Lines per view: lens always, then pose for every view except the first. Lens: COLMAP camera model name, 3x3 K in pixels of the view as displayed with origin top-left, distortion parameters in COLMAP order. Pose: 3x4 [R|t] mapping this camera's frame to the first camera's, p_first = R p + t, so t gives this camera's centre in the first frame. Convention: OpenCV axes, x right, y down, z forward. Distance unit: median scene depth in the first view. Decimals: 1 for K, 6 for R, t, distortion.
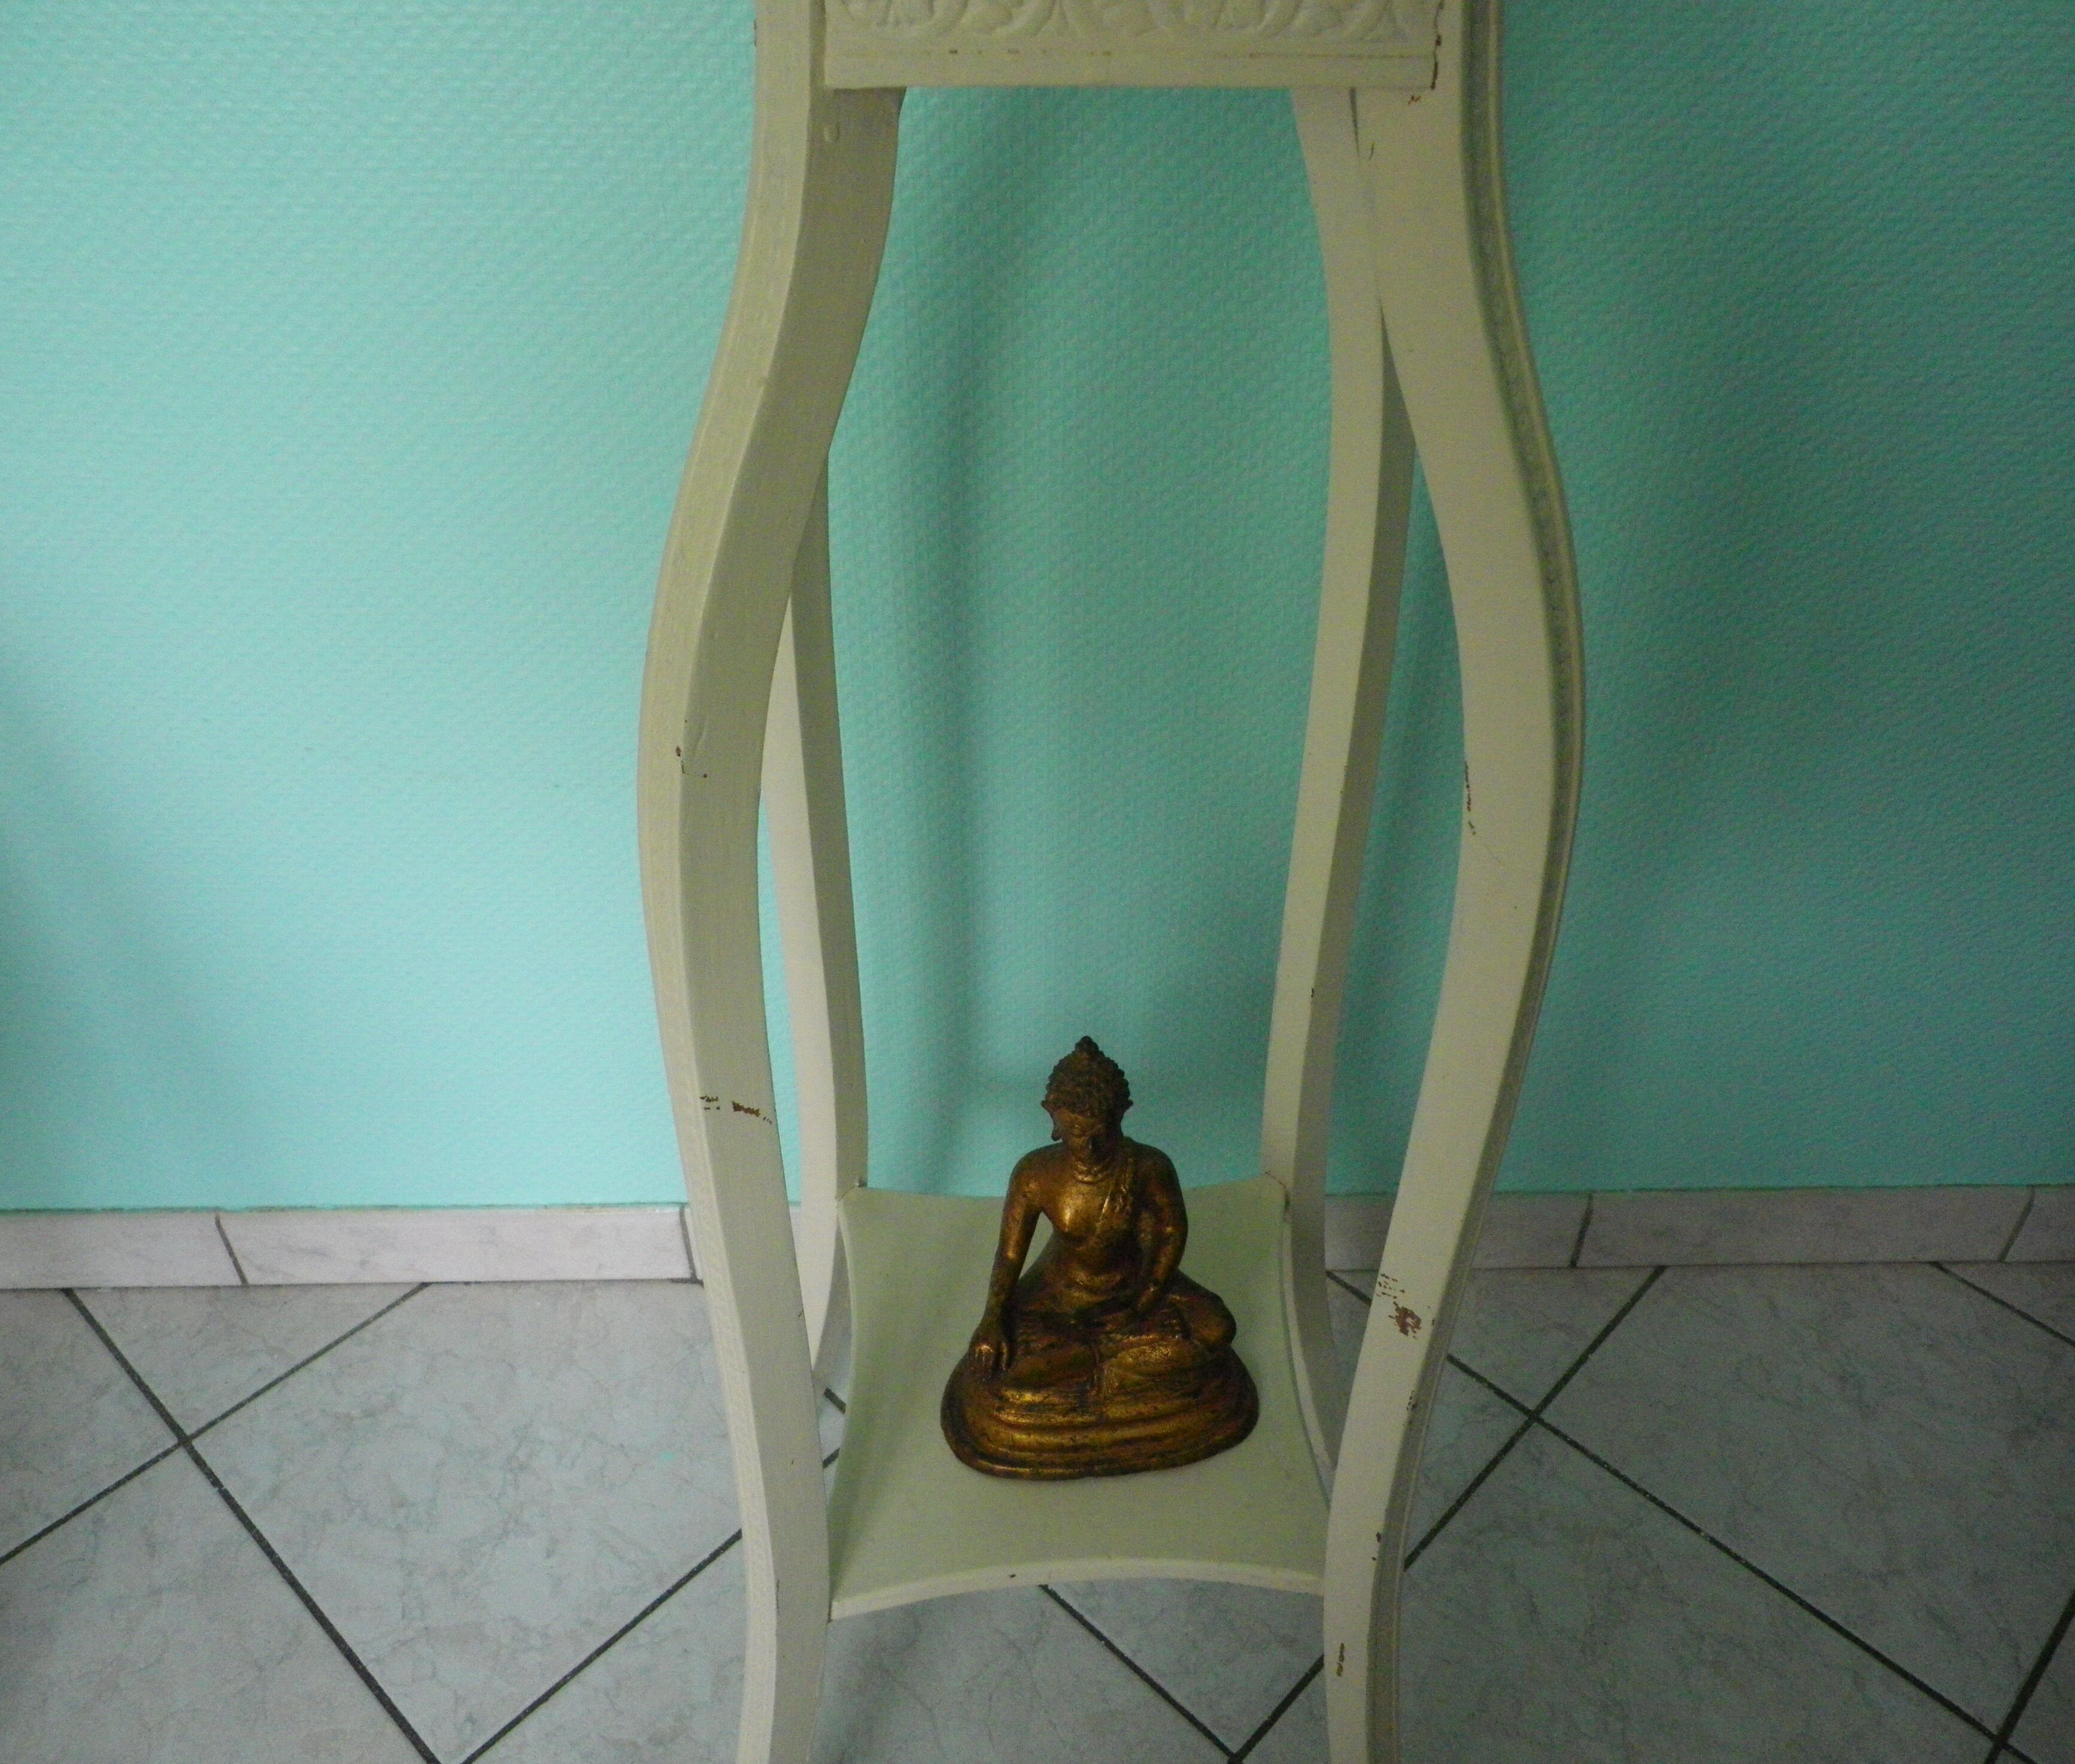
lens RADIAL K [[1819.4, 0, 1078.2], [0, 1819.4, 861.0], [0, 0, 1]] dist [-0.007924, 0.004788]
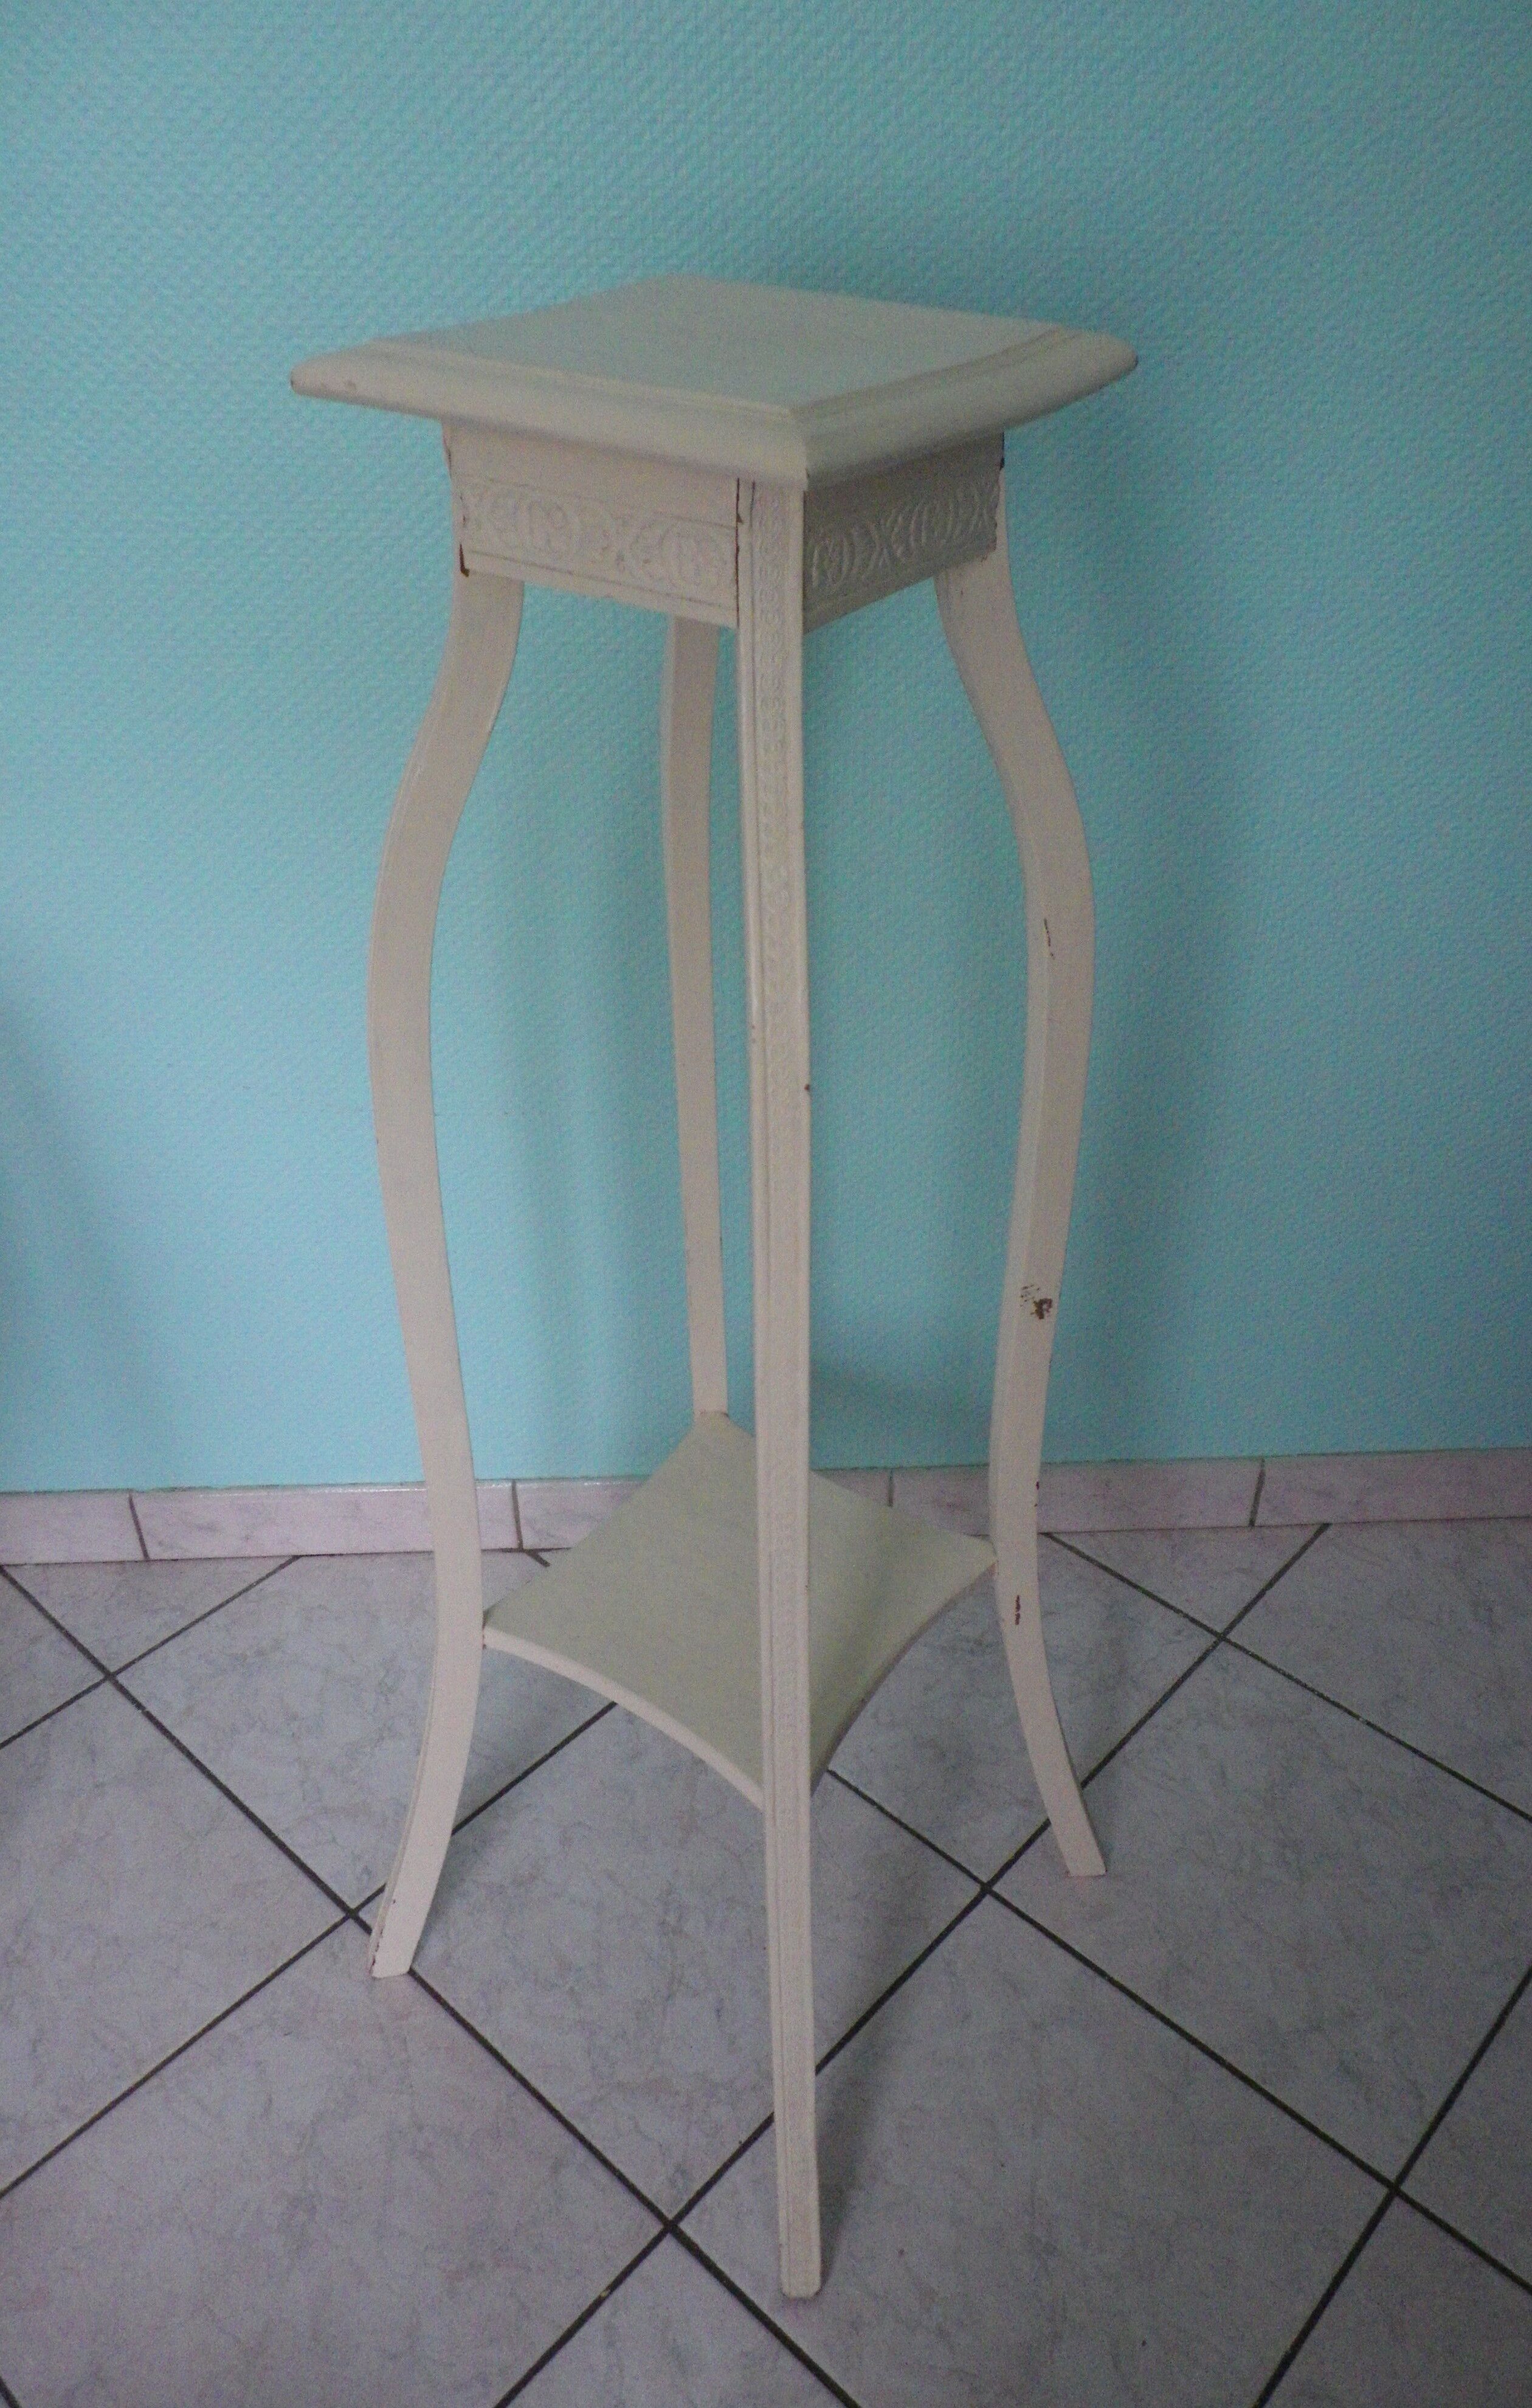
lens RADIAL K [[1872.1, 0, 794.6], [0, 1872.1, 1167.5], [0, 0, 1]] dist [-0.016569, 0.013827]
pose [[0.999761, -0.019229, 0.010383, -0.042426], [0.020112, 0.995462, -0.093006, 0.107931], [-0.008547, 0.093192, 0.995611, -0.277736]]
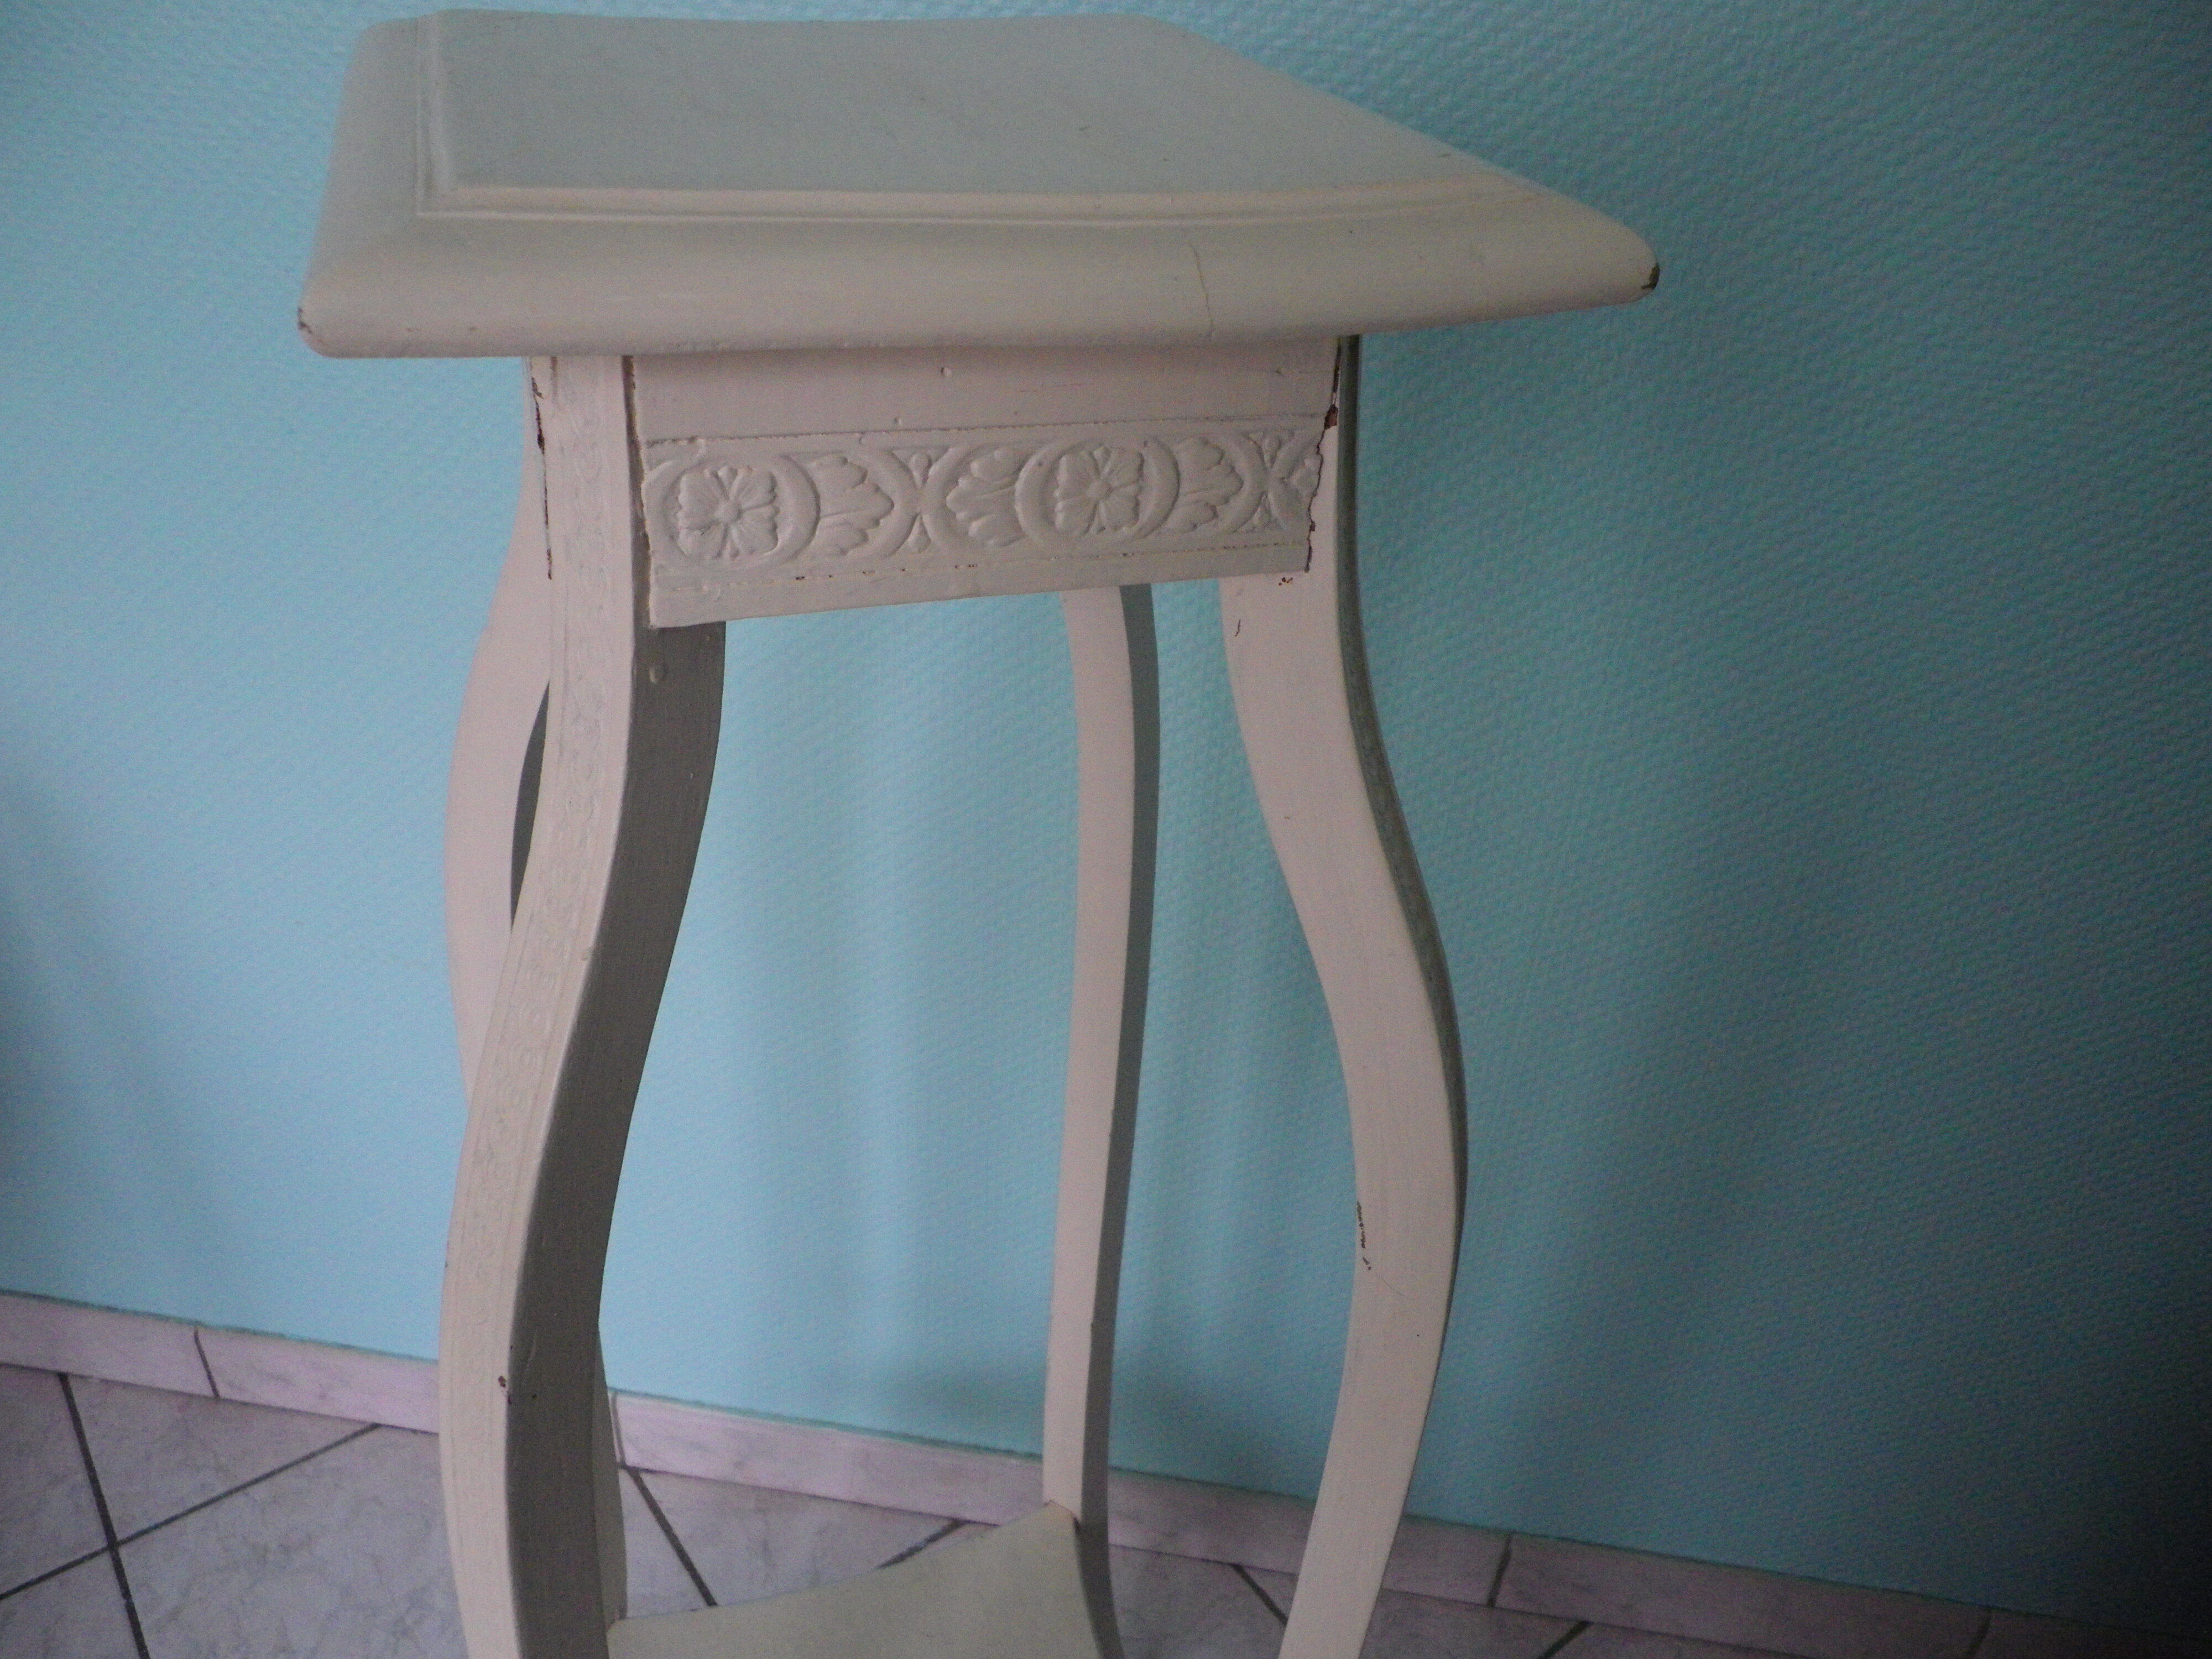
lens RADIAL K [[1673.5, 0, 1102.7], [0, 1673.5, 821.5], [0, 0, 1]] dist [-0.006879, 0.001142]
pose [[0.984940, 0.127279, -0.117020, 0.133081], [-0.140710, 0.983379, -0.114742, -0.063381], [0.100471, 0.129480, 0.986479, 0.051316]]
